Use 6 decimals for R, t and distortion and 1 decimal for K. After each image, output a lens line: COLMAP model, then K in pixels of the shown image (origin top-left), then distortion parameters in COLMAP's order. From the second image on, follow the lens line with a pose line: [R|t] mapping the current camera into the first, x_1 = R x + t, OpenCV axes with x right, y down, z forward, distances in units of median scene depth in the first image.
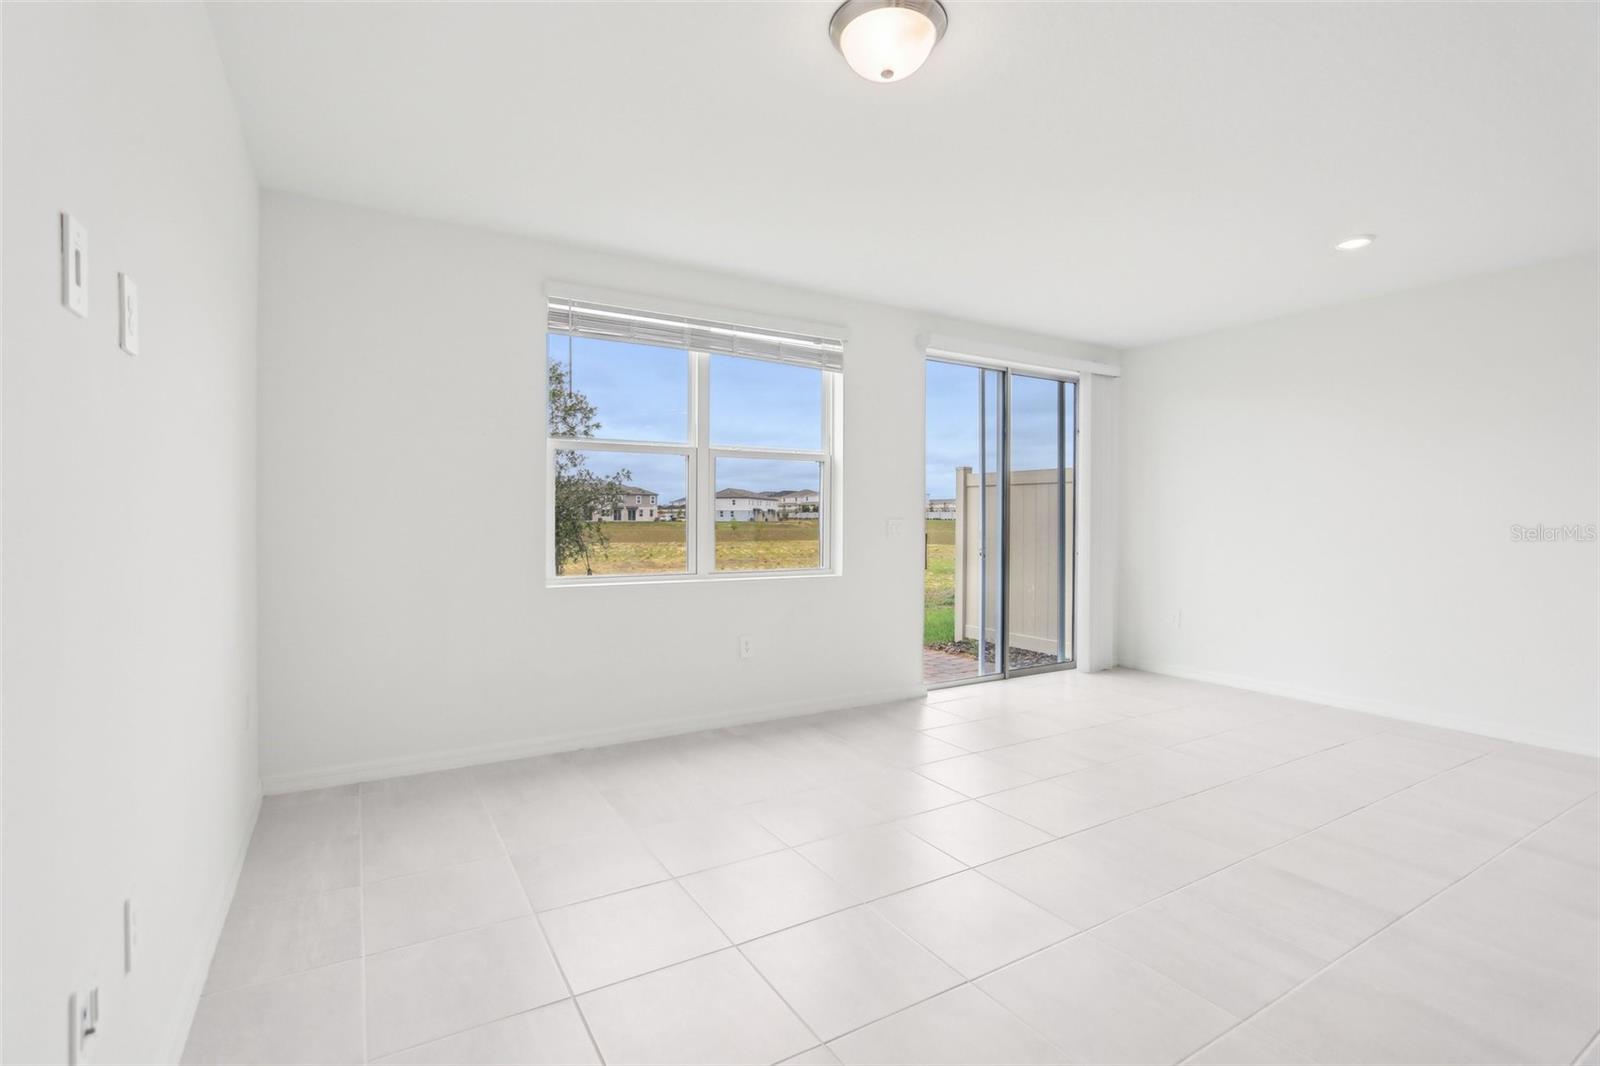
lens RADIAL K [[746.0, 0, 827.8], [0, 746.0, 502.6], [0, 0, 1]] dist [-0.006693, -0.000205]
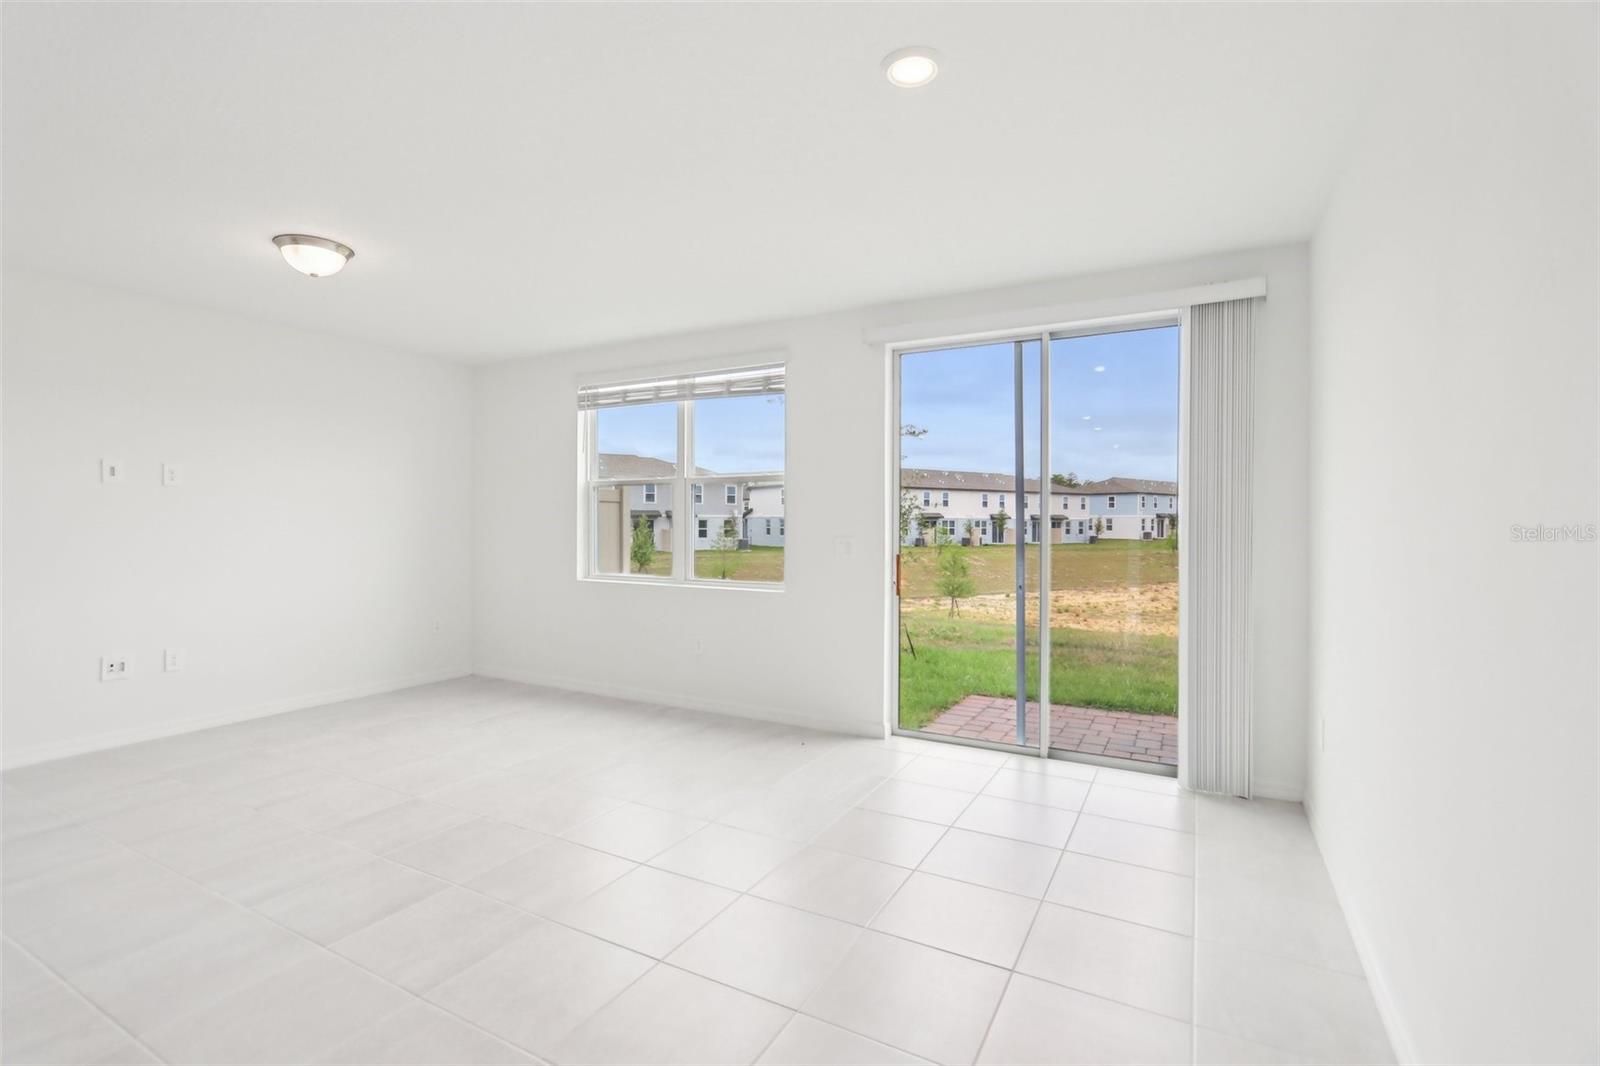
lens RADIAL K [[746.0, 0, 797.8], [0, 746.0, 524.7], [0, 0, 1]] dist [-0.006693, -0.000205]
pose [[0.491445, -0.012933, -0.870812, 0.976702], [0.000874, 0.999897, -0.014357, 0.021049], [0.870908, 0.006294, 0.491406, 0.548316]]
